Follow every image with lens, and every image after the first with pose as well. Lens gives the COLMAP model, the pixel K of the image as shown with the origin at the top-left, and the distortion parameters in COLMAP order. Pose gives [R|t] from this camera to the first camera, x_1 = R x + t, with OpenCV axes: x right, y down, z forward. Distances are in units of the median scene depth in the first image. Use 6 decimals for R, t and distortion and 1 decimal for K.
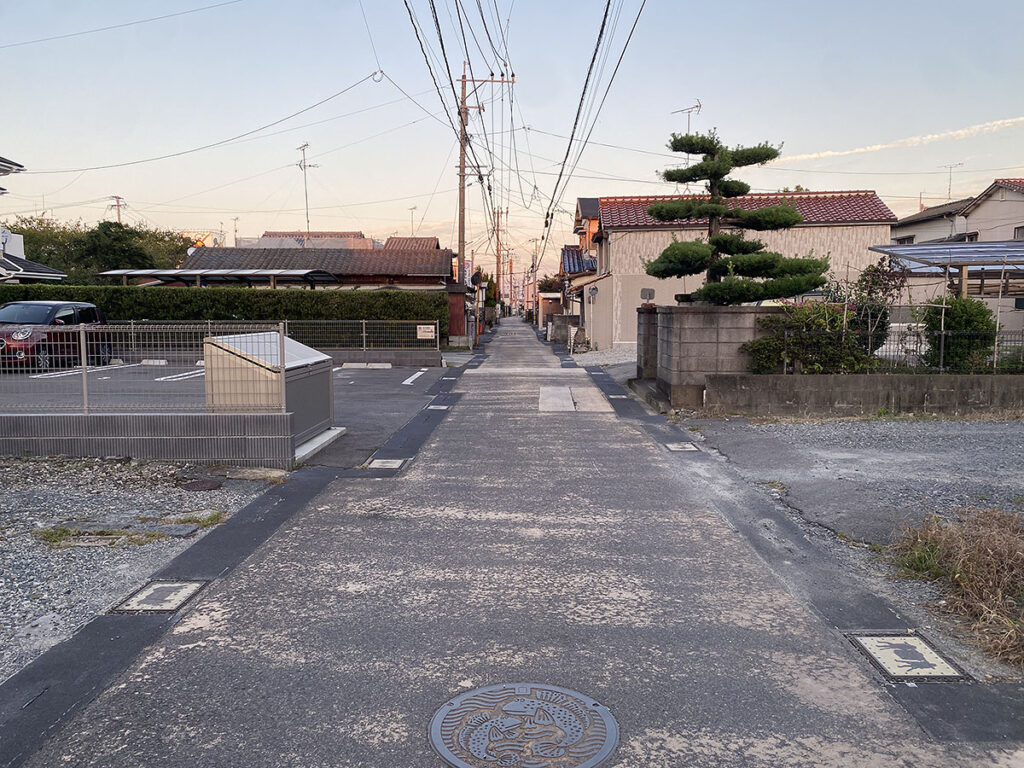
lens RADIAL K [[764.9, 0, 512.7], [0, 764.9, 385.5], [0, 0, 1]] dist [0.017563, -0.022538]
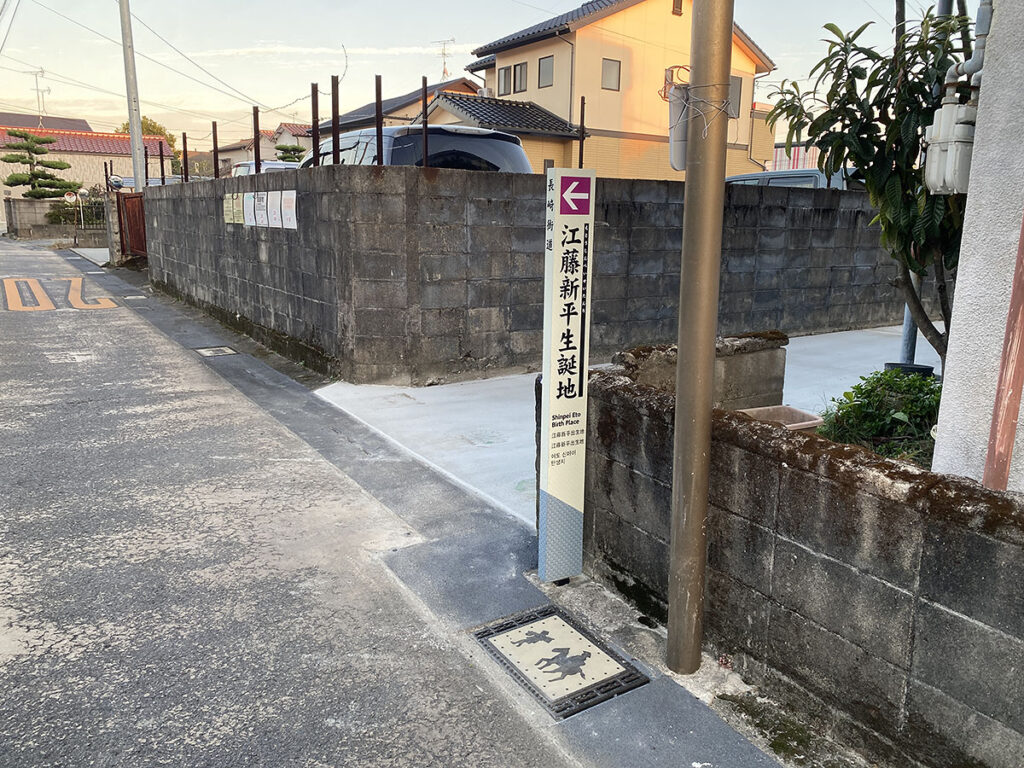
lens RADIAL K [[764.9, 0, 511.0], [0, 764.9, 380.3], [0, 0, 1]] dist [0.017563, -0.022538]
pose [[0.823225, -0.093510, 0.559961, 0.073800], [0.026989, 0.991673, 0.125925, 0.220320], [-0.567073, -0.088552, 0.818893, -2.090760]]
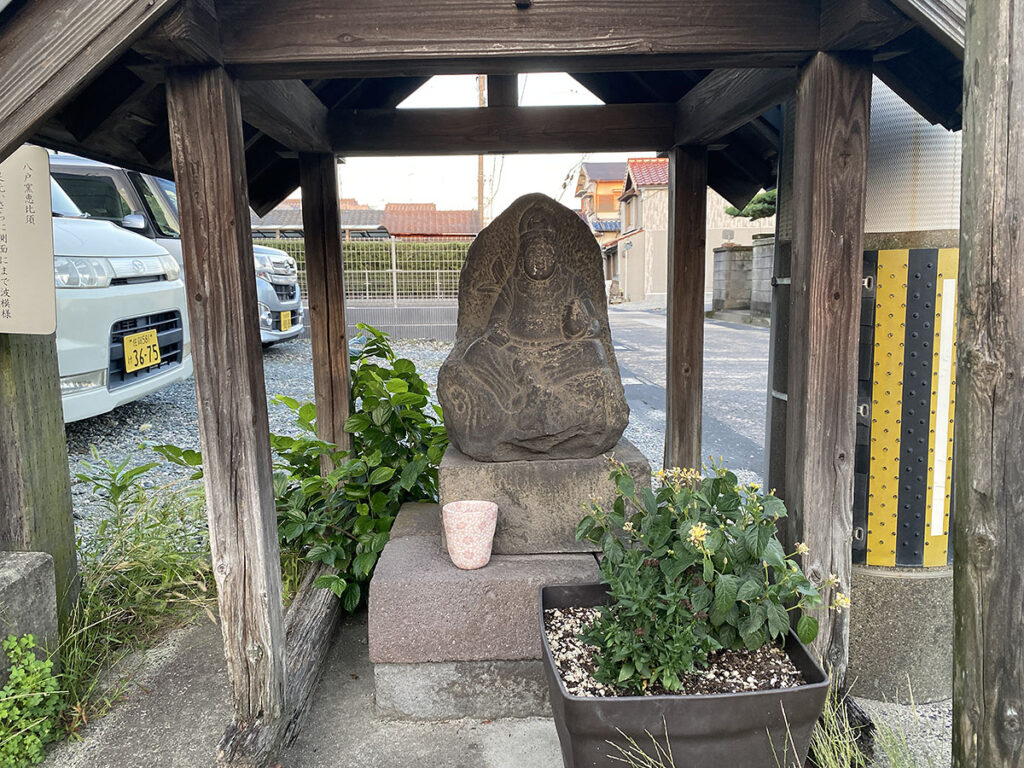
lens RADIAL K [[764.9, 0, 505.9], [0, 764.9, 390.1], [0, 0, 1]] dist [0.017563, -0.022538]
pose [[0.998887, -0.016139, 0.044331, -0.262213], [0.014346, 0.999078, 0.040476, 0.076527], [-0.044944, -0.039795, 0.998197, -0.175235]]
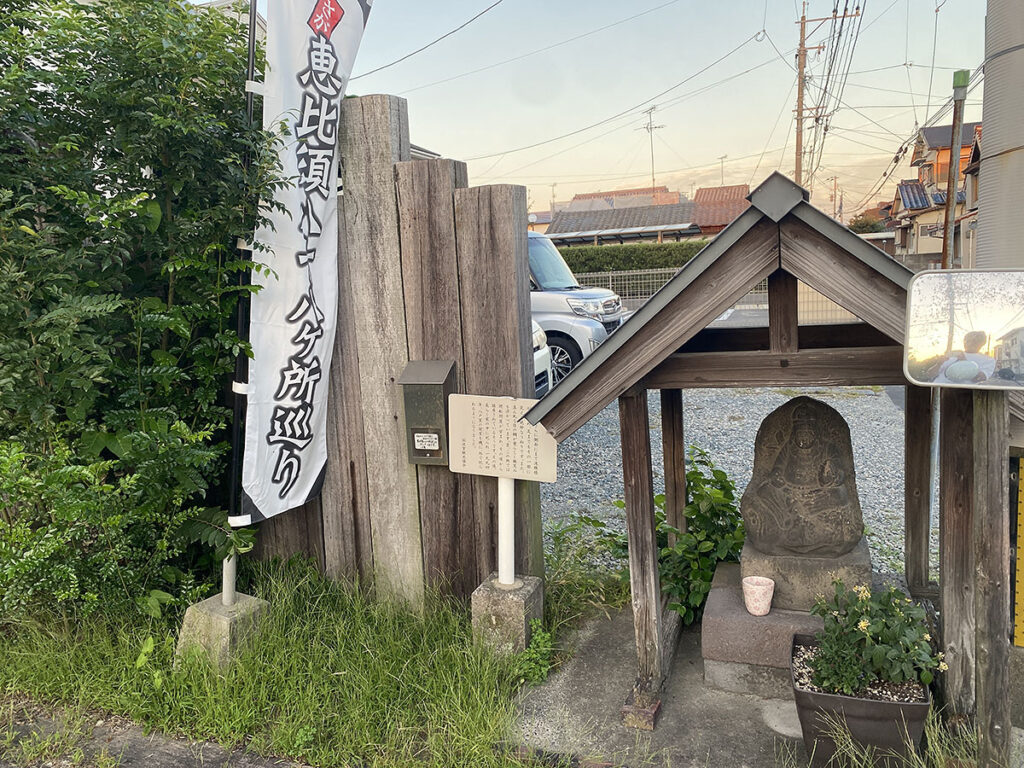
lens RADIAL K [[764.9, 0, 500.8], [0, 764.9, 382.7], [0, 0, 1]] dist [0.017563, -0.022538]
pose [[0.937021, -0.000268, -0.349274, -0.255710], [0.019014, 0.998556, 0.050244, 0.033881], [0.348756, -0.053721, 0.935673, -0.275890]]
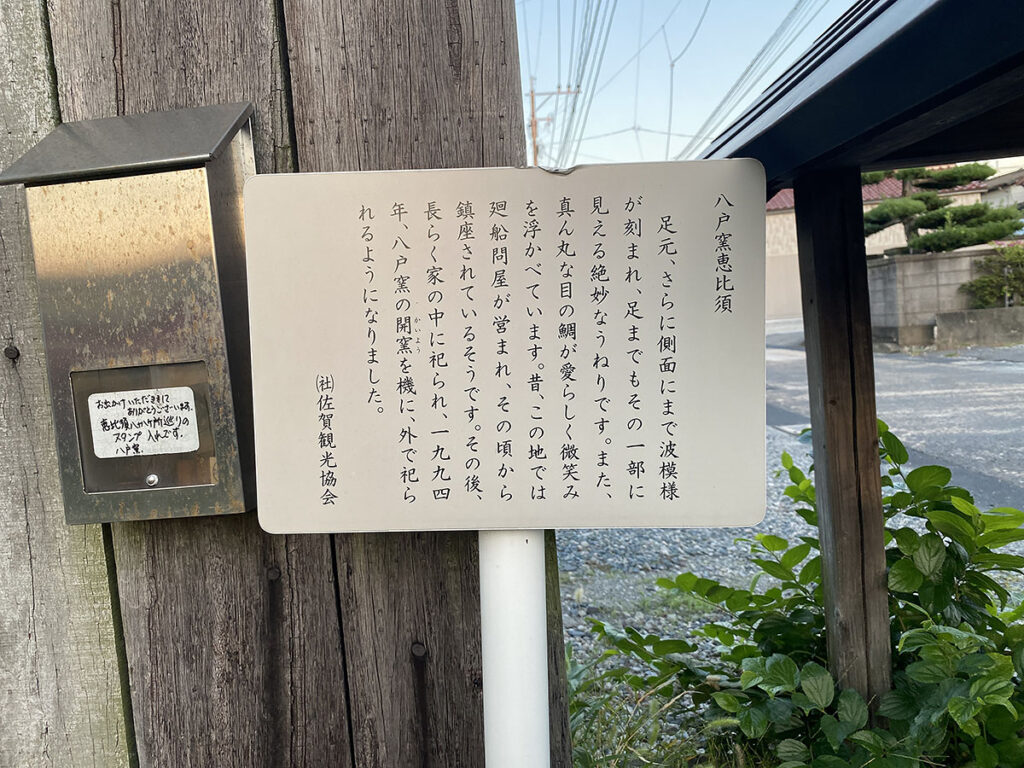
lens RADIAL K [[764.9, 0, 510.0], [0, 764.9, 380.7], [0, 0, 1]] dist [0.017563, -0.022538]
pose [[0.996930, -0.076682, -0.015812, -0.329848], [0.076211, 0.996683, -0.028555, 0.063403], [0.017949, 0.027262, 0.999467, -0.123706]]
